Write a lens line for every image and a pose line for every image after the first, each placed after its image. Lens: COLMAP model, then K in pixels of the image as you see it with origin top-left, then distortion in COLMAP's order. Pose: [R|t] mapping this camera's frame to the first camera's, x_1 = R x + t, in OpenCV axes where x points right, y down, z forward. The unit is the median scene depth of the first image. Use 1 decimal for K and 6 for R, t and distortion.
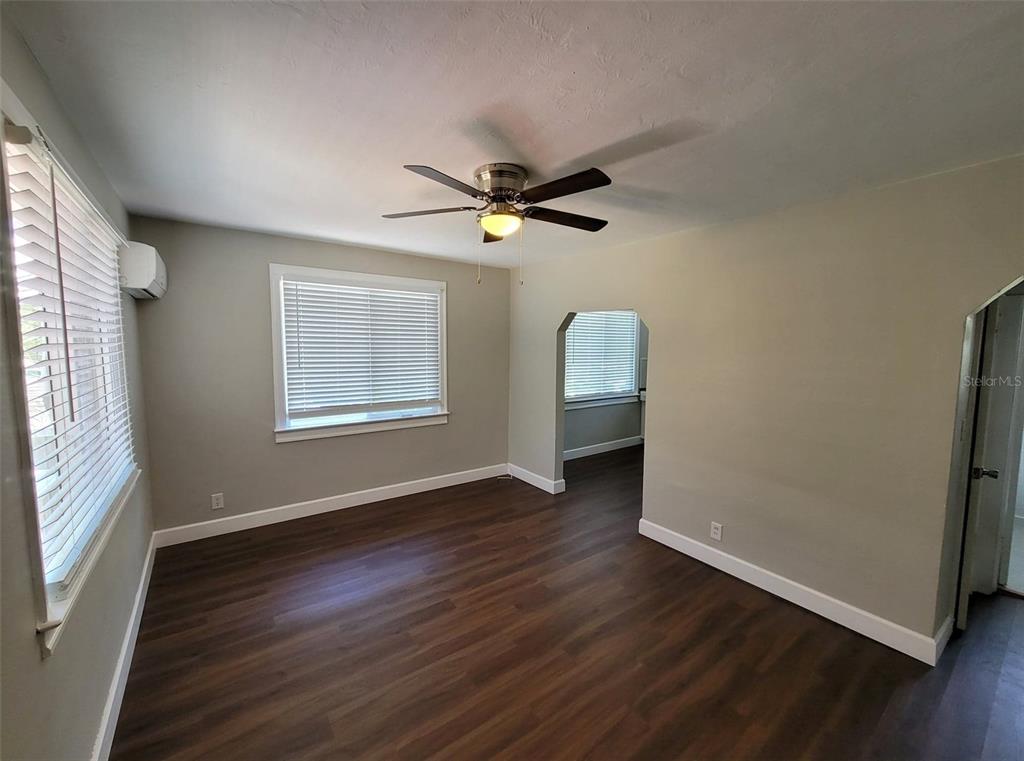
lens RADIAL K [[414.0, 0, 512.0], [0, 414.0, 380.5], [0, 0, 1]] dist [-0.012400, -0.000292]
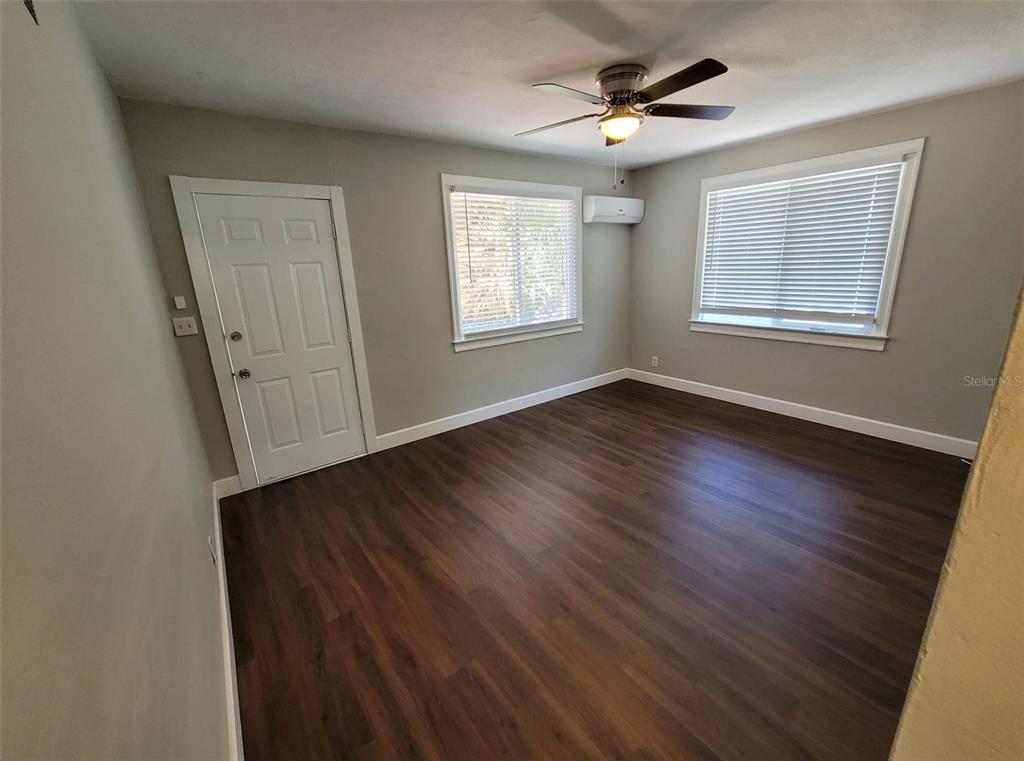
lens RADIAL K [[414.0, 0, 512.0], [0, 414.0, 380.5], [0, 0, 1]] dist [-0.012400, -0.000292]
pose [[0.008590, 0.259964, -0.965580, 0.676483], [-0.046280, 0.964684, 0.259312, -0.003906], [0.998892, 0.042459, 0.020318, 0.419087]]
